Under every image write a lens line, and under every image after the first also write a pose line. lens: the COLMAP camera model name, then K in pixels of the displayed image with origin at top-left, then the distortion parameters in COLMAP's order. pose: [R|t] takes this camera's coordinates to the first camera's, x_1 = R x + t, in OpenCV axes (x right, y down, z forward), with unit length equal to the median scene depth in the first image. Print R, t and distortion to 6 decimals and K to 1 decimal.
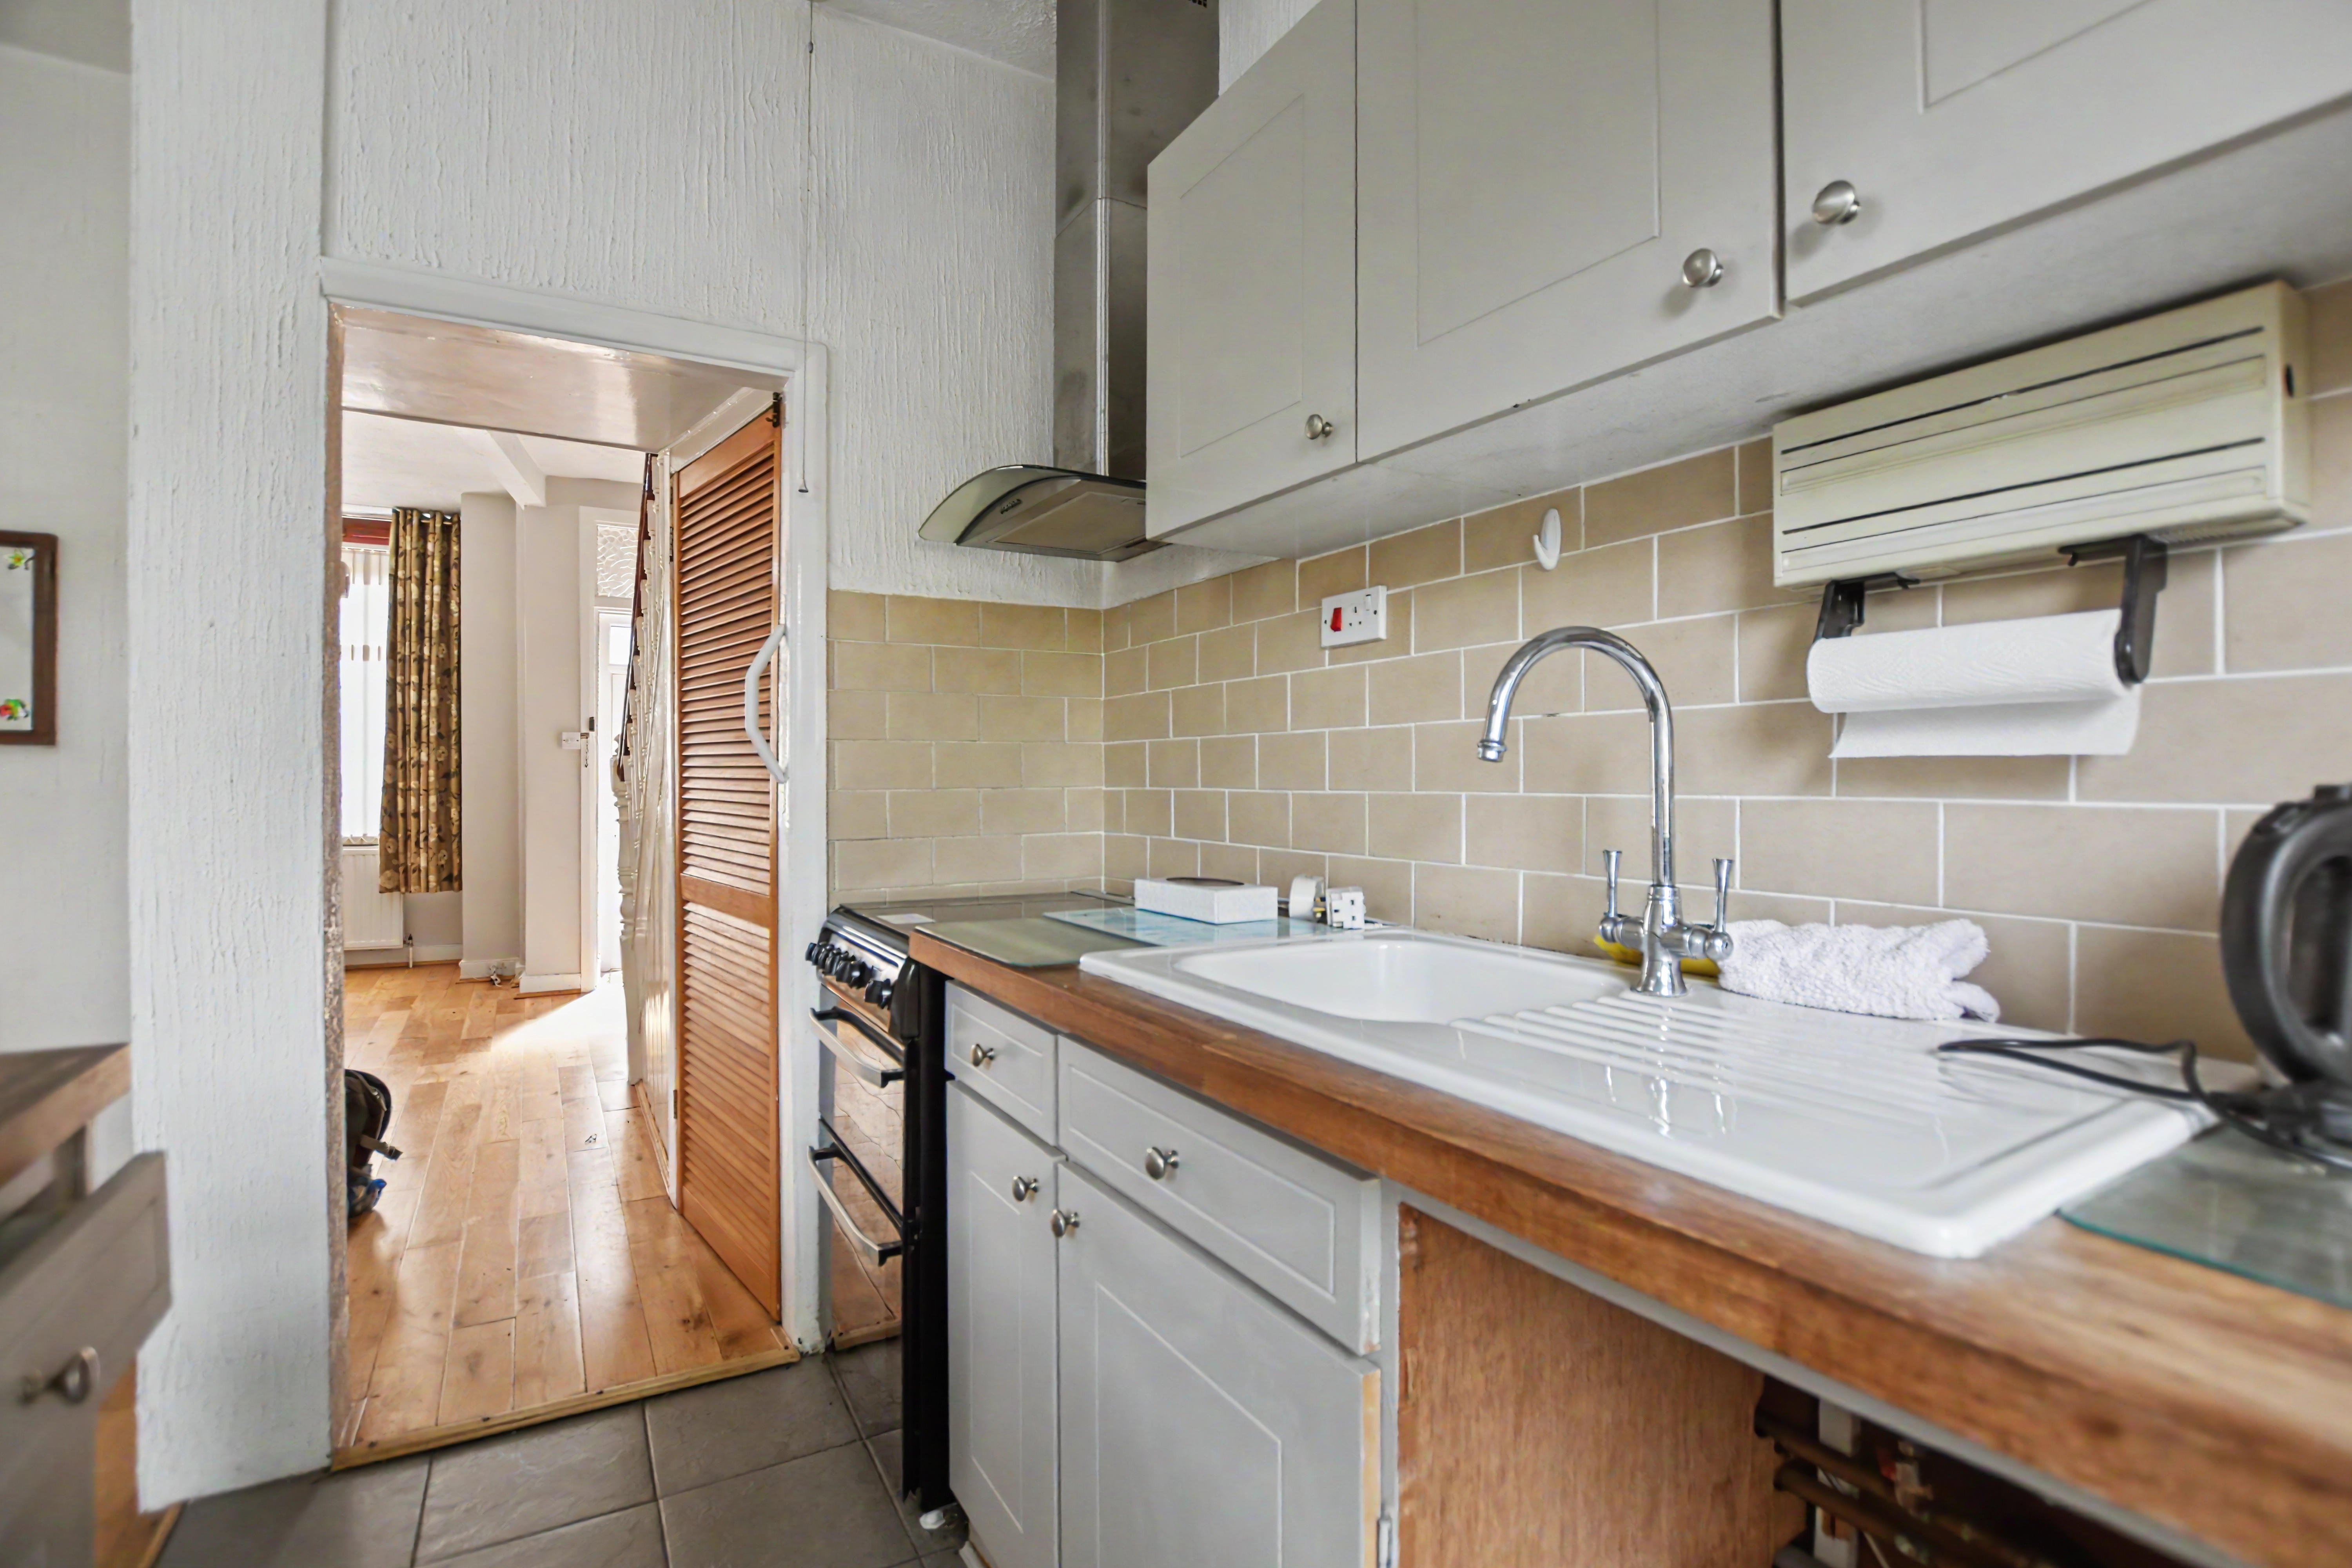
lens RADIAL K [[1059.3, 0, 1166.9], [0, 1059.3, 788.3], [0, 0, 1]] dist [-0.031313, 0.000073]
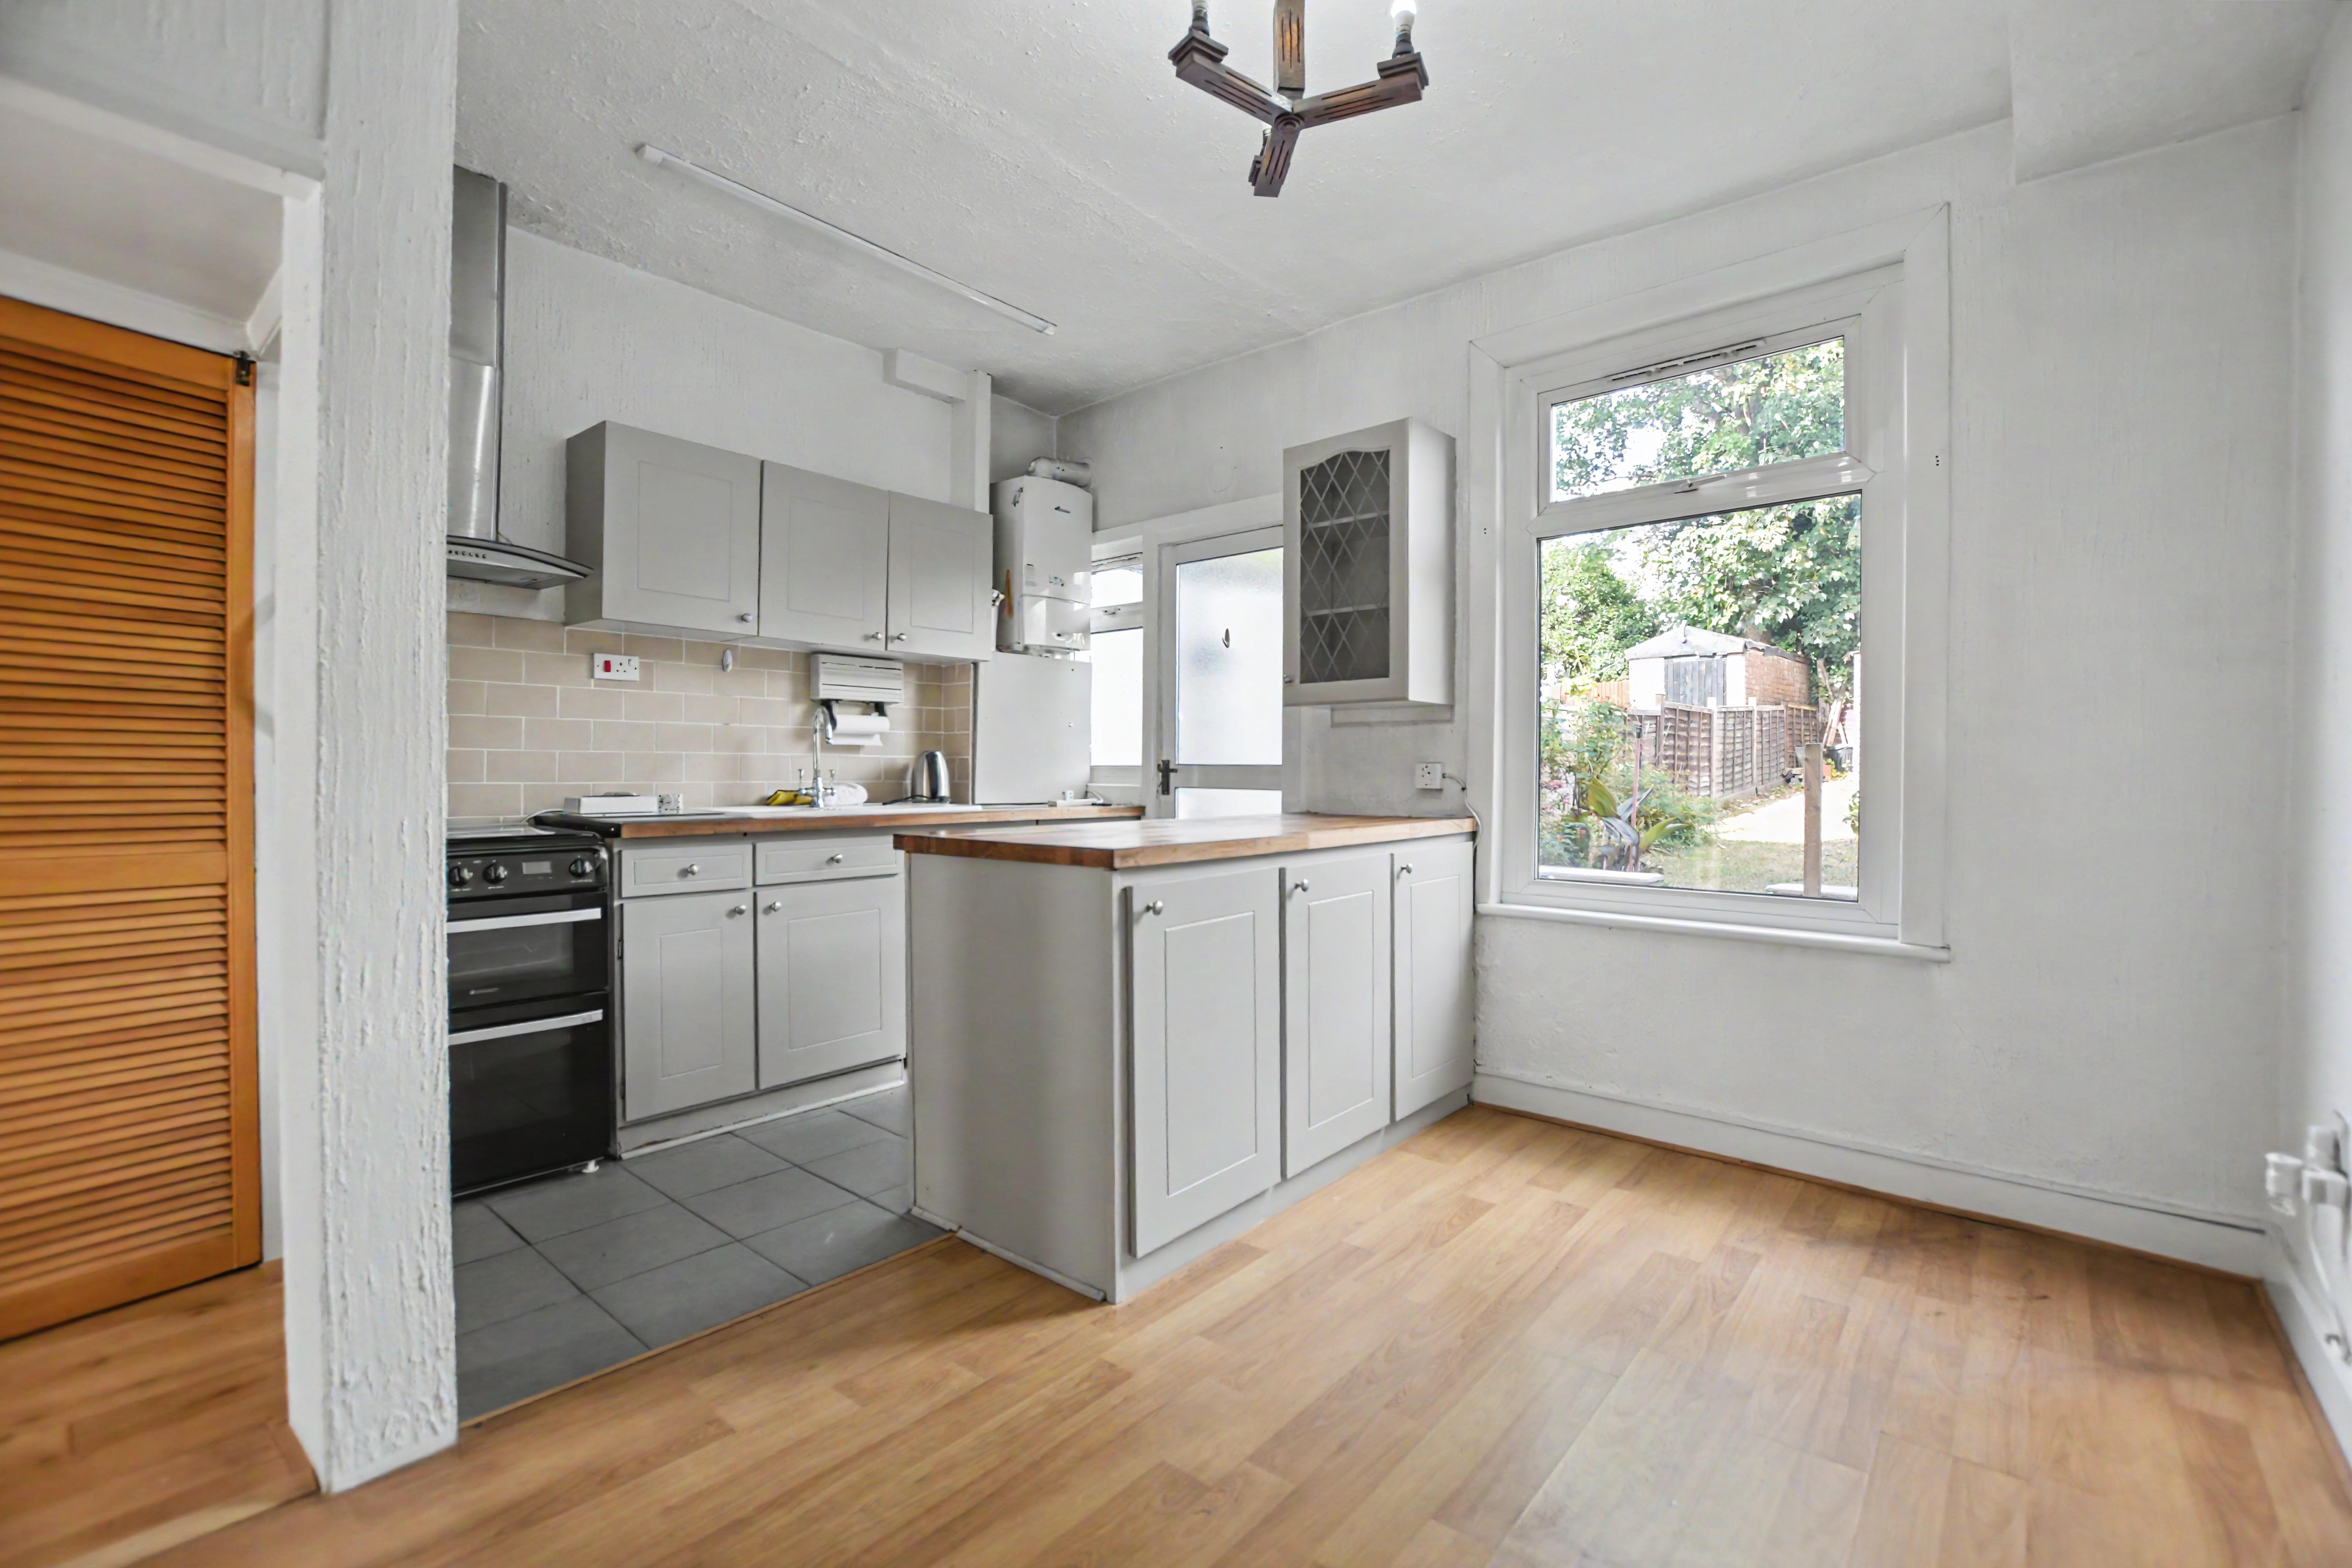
lens RADIAL K [[1079.0, 0, 1170.1], [0, 1079.0, 785.1], [0, 0, 1]] dist [-0.031210, 0.000668]
pose [[-0.315931, -0.019991, 0.948572, -2.703277], [-0.002655, 0.999793, 0.020186, 0.029602], [-0.948779, 0.003859, -0.315918, 0.798608]]
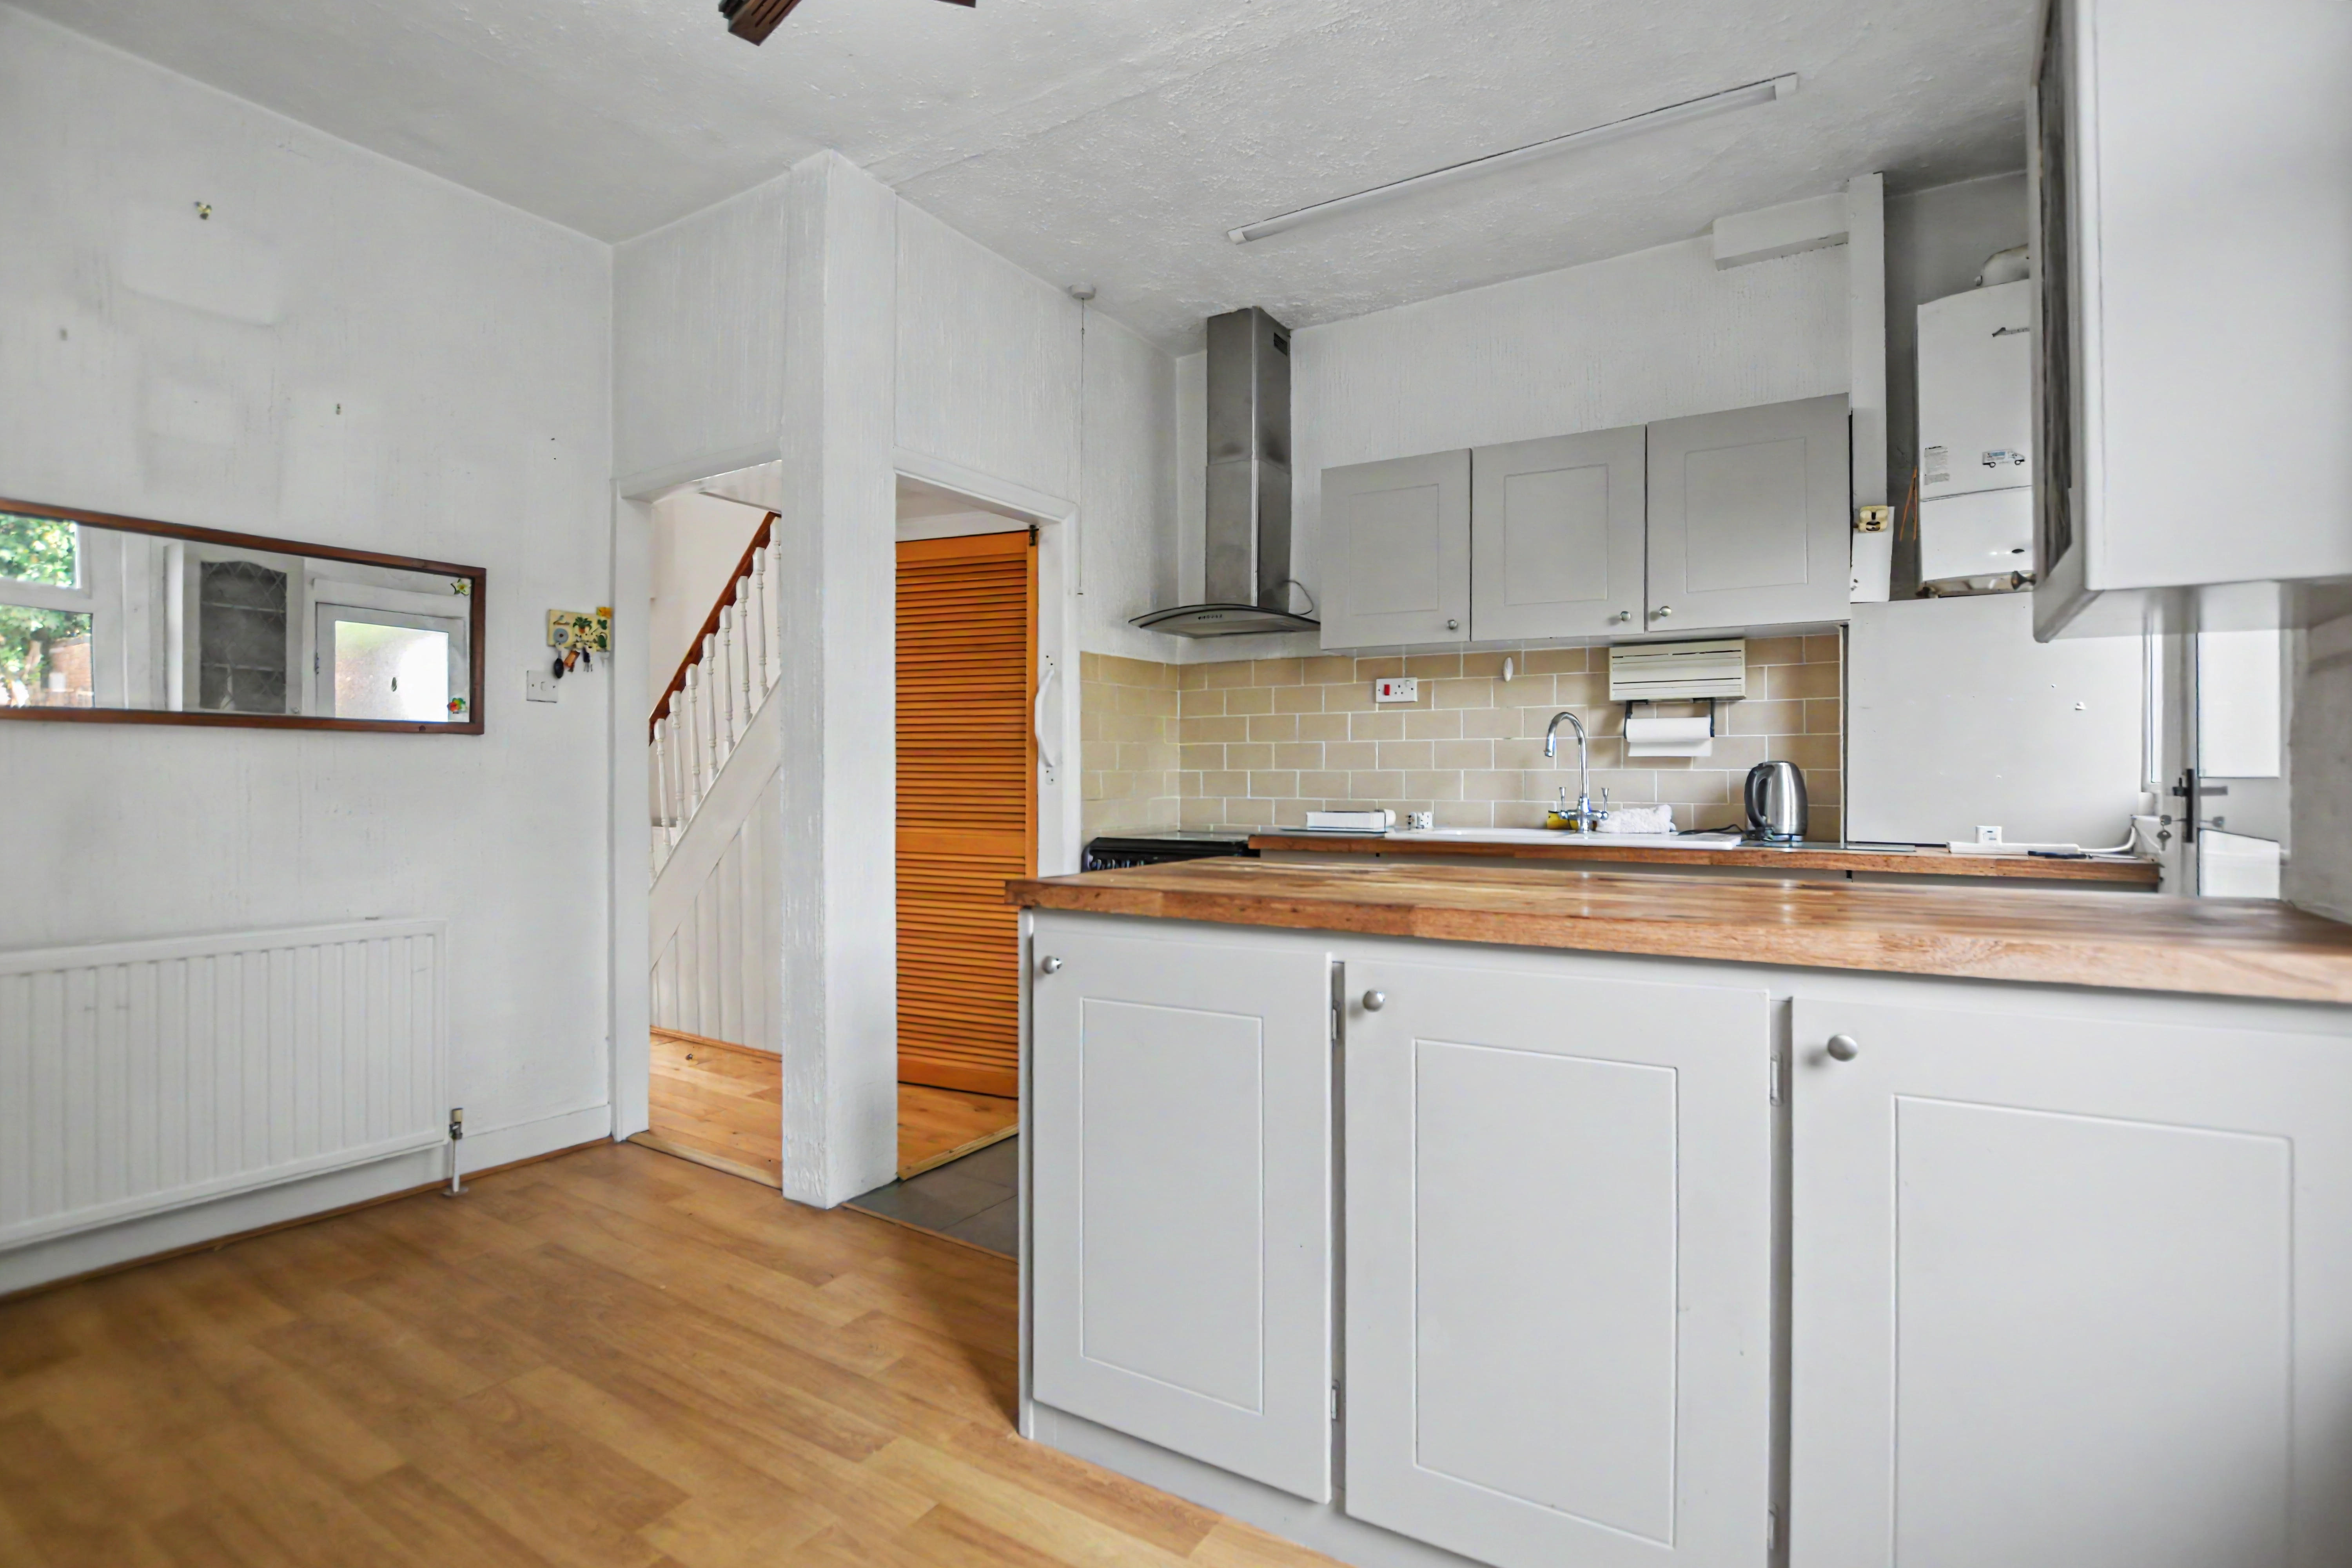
lens RADIAL K [[1079.0, 0, 1170.1], [0, 1079.0, 785.1], [0, 0, 1]] dist [-0.031210, 0.000668]
pose [[0.893916, -0.002684, 0.448226, -1.542424], [0.002219, 0.999996, 0.001564, 0.036590], [-0.448229, -0.000403, 0.893919, -0.961154]]
